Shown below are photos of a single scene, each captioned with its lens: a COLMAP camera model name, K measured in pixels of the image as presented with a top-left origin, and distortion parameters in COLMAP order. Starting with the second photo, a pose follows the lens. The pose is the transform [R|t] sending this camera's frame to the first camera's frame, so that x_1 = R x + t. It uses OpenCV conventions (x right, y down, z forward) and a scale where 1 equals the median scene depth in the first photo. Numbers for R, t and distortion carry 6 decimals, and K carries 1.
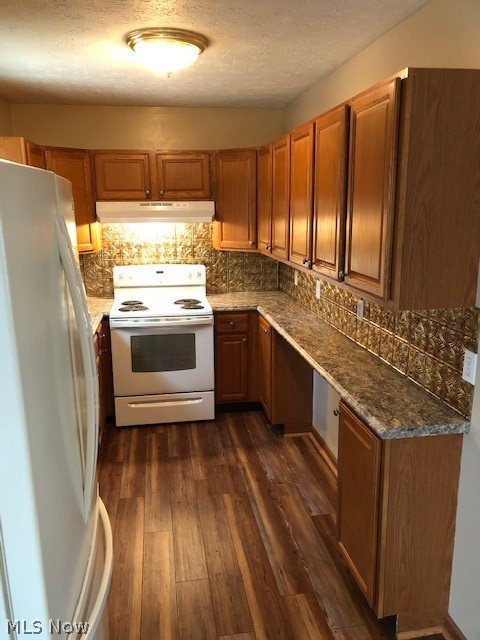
lens RADIAL K [[522.8, 0, 239.8], [0, 522.8, 319.8], [0, 0, 1]] dist [0.056367, -0.026287]
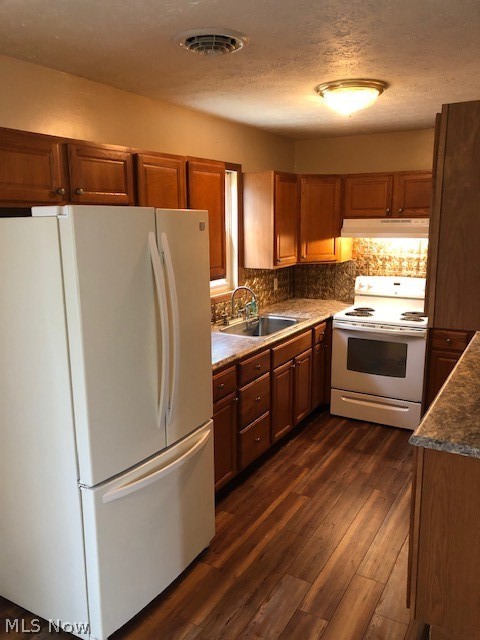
lens RADIAL K [[522.8, 0, 238.5], [0, 522.8, 321.7], [0, 0, 1]] dist [0.056367, -0.026287]
pose [[0.778815, 0.126575, -0.614350, 0.289475], [-0.138203, 0.989986, 0.028767, -0.001896], [0.611839, 0.062501, 0.788509, -0.038292]]
